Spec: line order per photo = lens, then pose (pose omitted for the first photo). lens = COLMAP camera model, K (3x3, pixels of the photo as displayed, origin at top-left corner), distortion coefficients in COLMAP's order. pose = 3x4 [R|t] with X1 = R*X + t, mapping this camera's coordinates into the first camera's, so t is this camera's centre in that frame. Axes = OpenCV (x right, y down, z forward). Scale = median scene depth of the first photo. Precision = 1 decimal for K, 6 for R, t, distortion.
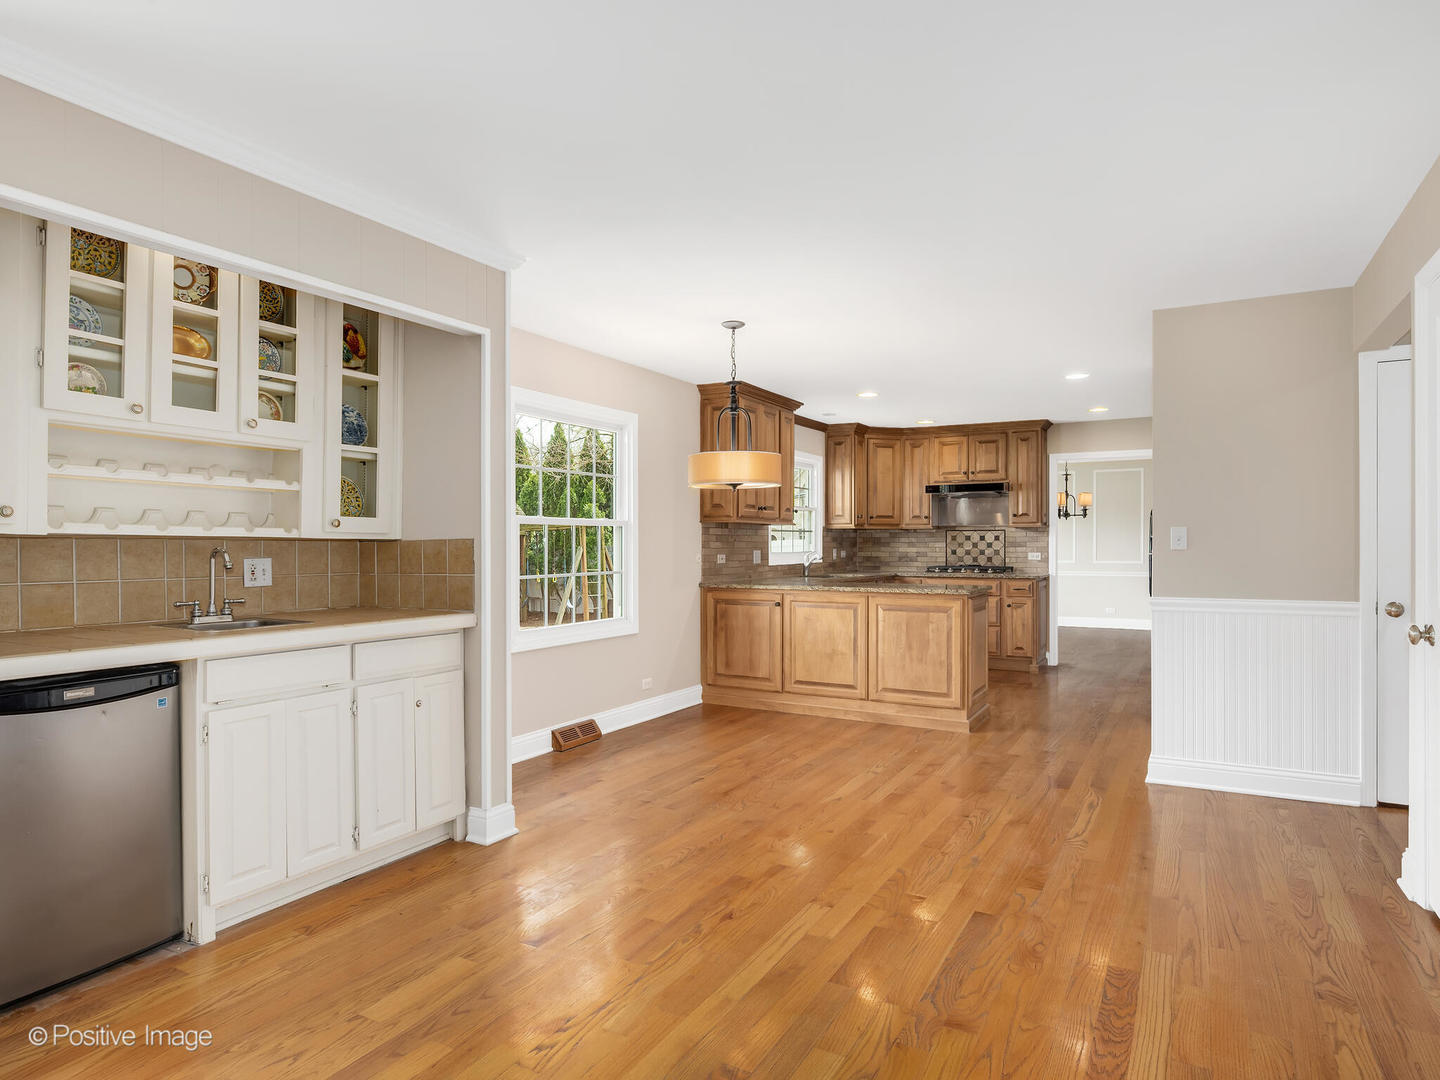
lens RADIAL K [[826.2, 0, 724.9], [0, 826.2, 546.6], [0, 0, 1]] dist [-0.000099, -0.000848]
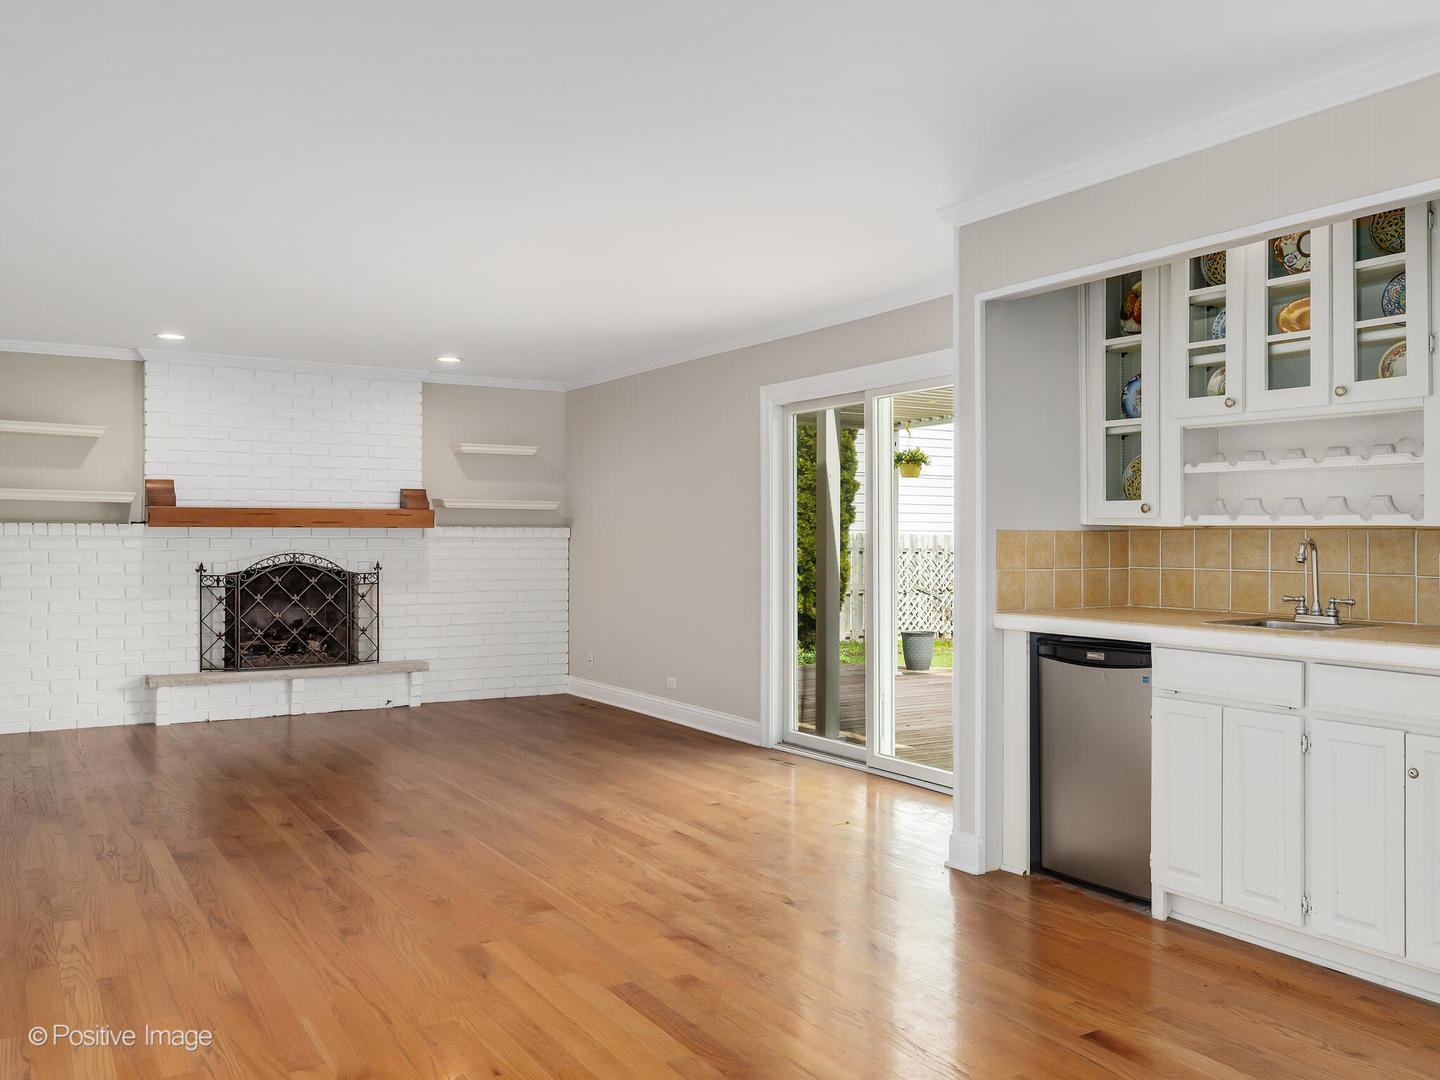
lens RADIAL K [[1171.0, 0, 714.5], [0, 1171.0, 531.2], [0, 0, 1]] dist [0.005069, -0.016129]
pose [[-0.483312, -0.002895, -0.875443, 0.382143], [-0.002389, 0.999995, -0.001988, -0.001141], [0.875445, 0.001130, -0.483317, 0.502378]]
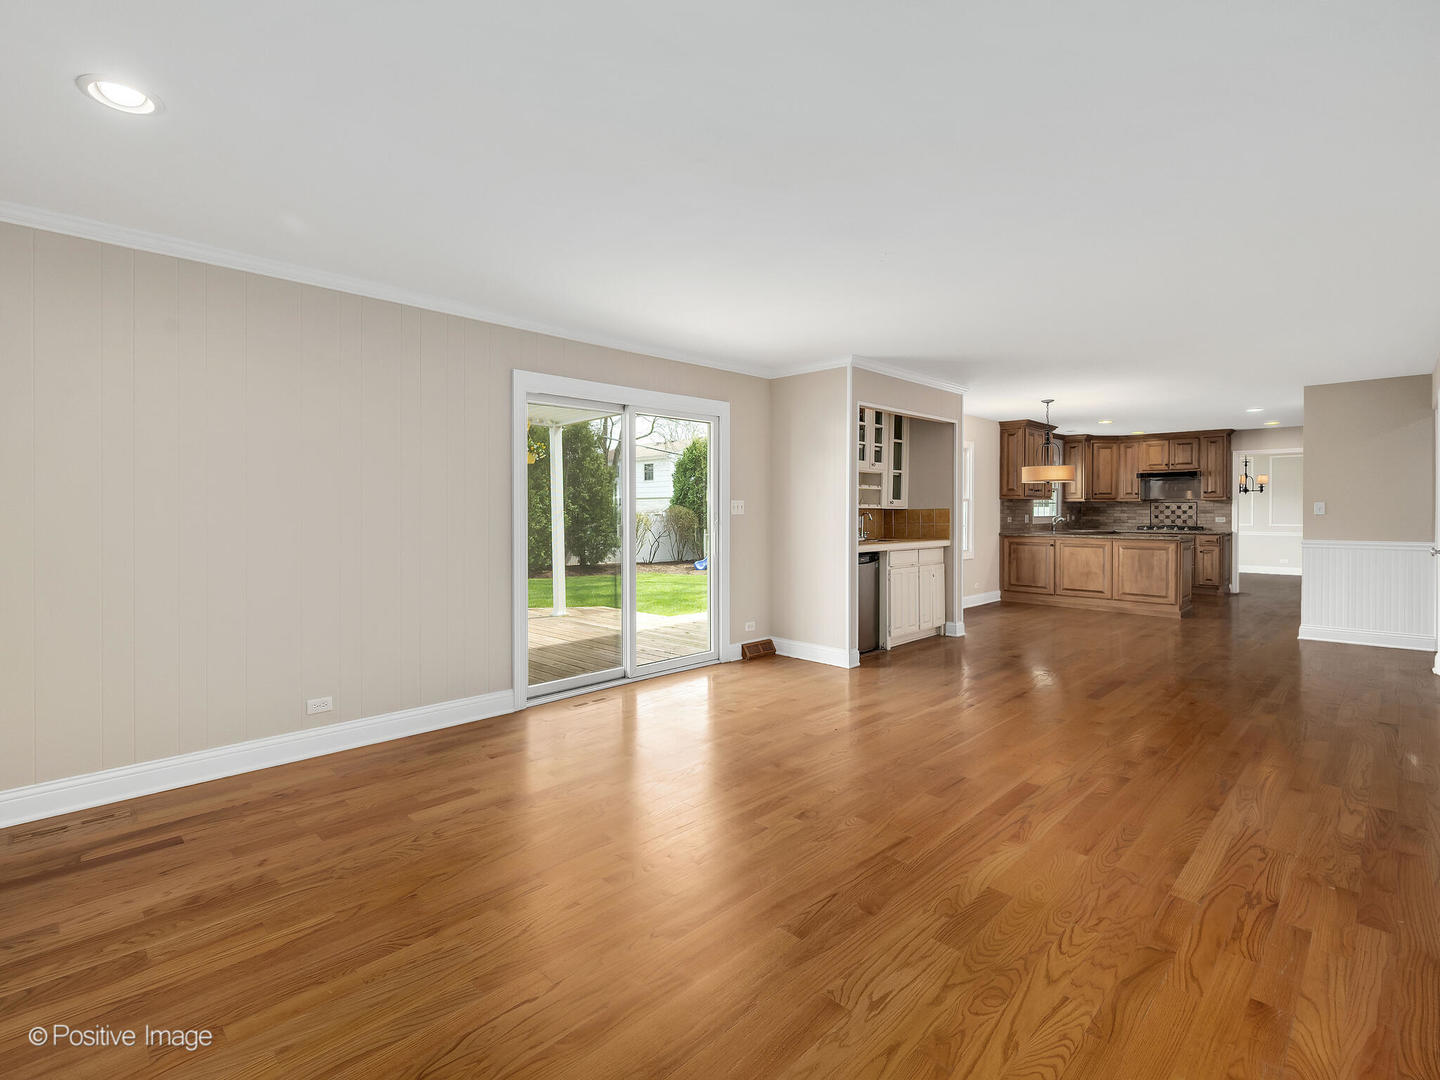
lens RADIAL K [[661.2, 0, 700.4], [0, 661.2, 515.9], [0, 0, 1]] dist [0.000206, -0.001195]
pose [[0.956475, 0.002597, -0.291803, -0.240602], [-0.001585, 0.999992, 0.003704, 0.002836], [0.291811, -0.003081, 0.956471, -0.569961]]
